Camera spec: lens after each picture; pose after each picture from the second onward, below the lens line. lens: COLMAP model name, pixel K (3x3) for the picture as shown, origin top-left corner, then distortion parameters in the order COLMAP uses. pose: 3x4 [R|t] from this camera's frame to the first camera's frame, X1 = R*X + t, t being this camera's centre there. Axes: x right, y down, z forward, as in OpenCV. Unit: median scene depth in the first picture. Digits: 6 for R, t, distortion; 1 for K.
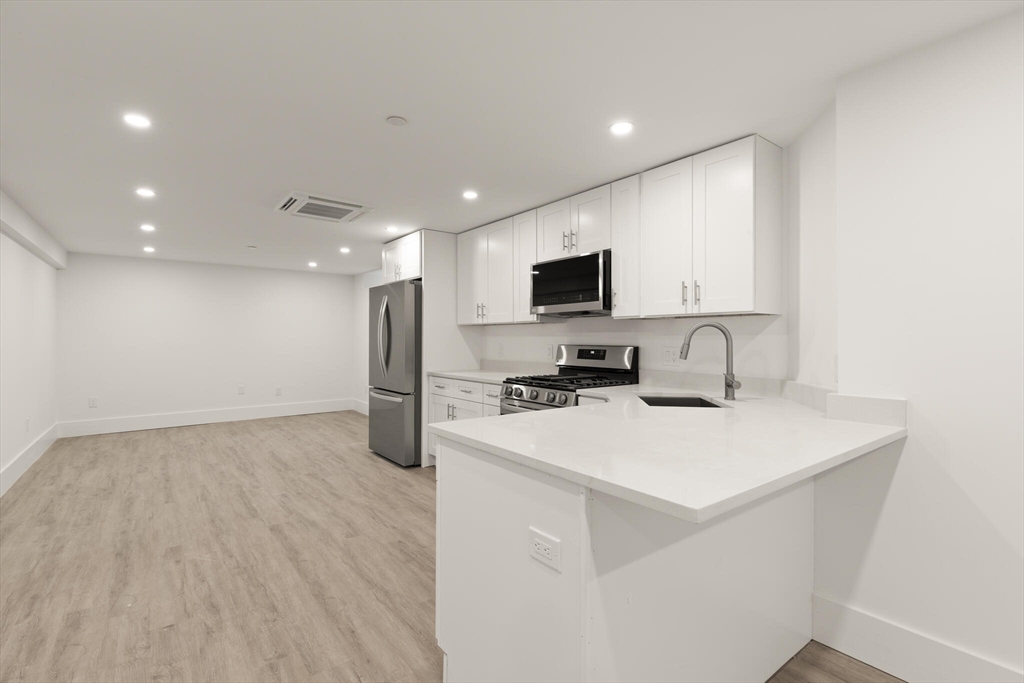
lens RADIAL K [[468.2, 0, 510.1], [0, 468.2, 338.8], [0, 0, 1]] dist [0.003466, 0.000538]
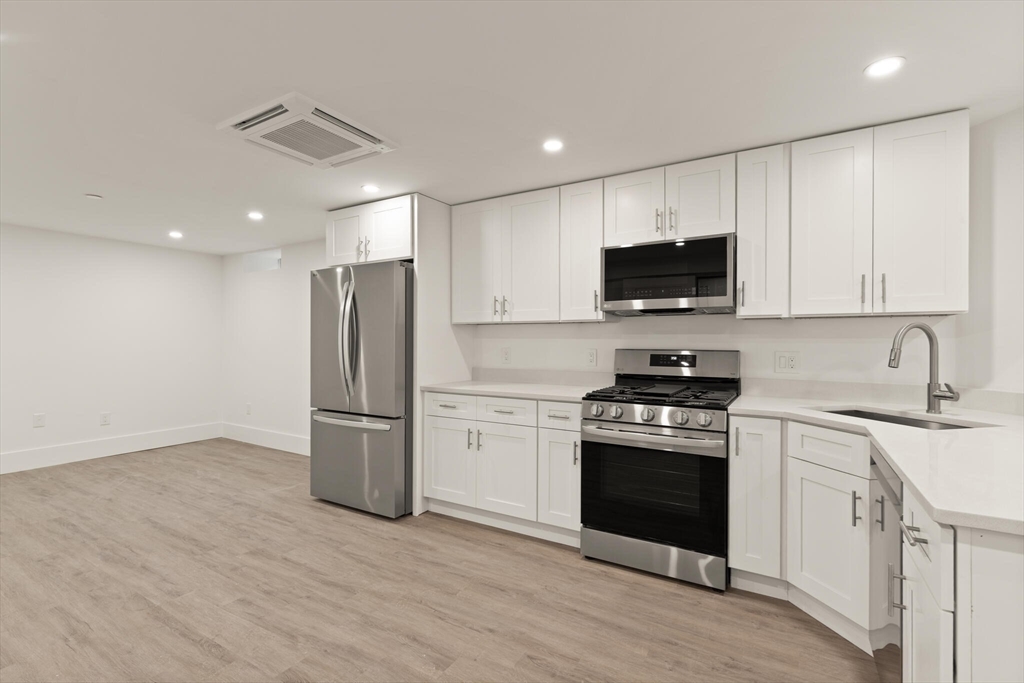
lens RADIAL K [[468.2, 0, 511.7], [0, 468.2, 341.6], [0, 0, 1]] dist [0.003466, 0.000538]
pose [[0.933785, -0.000228, 0.357835, -0.376812], [-0.000426, 0.999998, 0.001750, -0.001755], [-0.357835, -0.001787, 0.933783, 0.313414]]
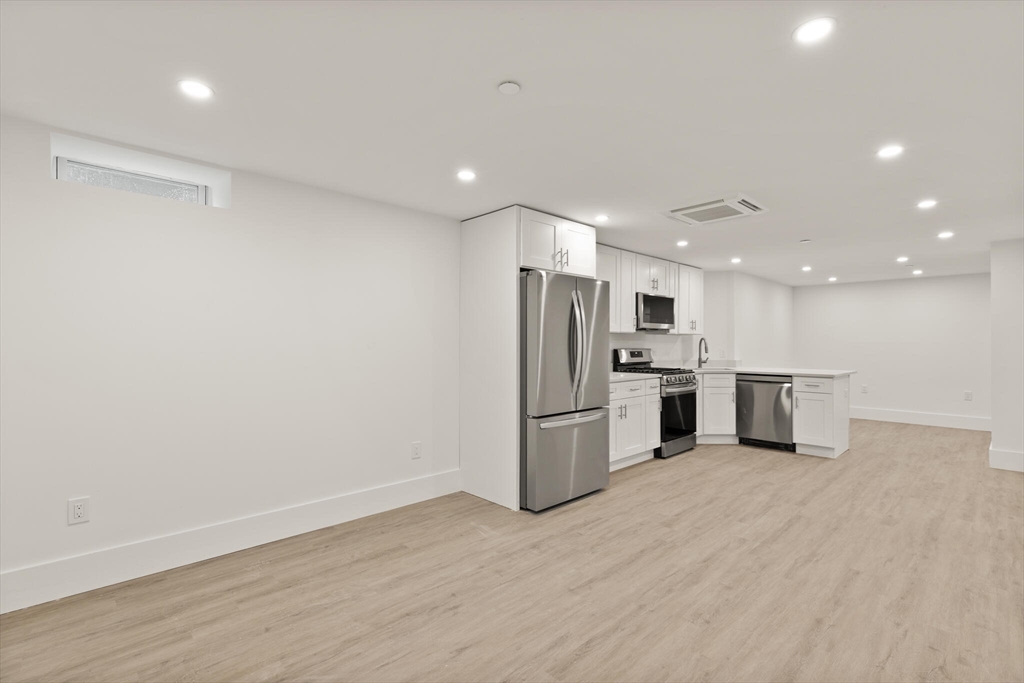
lens RADIAL K [[468.2, 0, 515.7], [0, 468.2, 341.8], [0, 0, 1]] dist [0.003466, 0.000538]
pose [[-0.106849, 0.000329, 0.994275, -1.331670], [-0.000968, 0.999999, -0.000435, -0.008221], [-0.994275, -0.001009, -0.106849, 1.528125]]
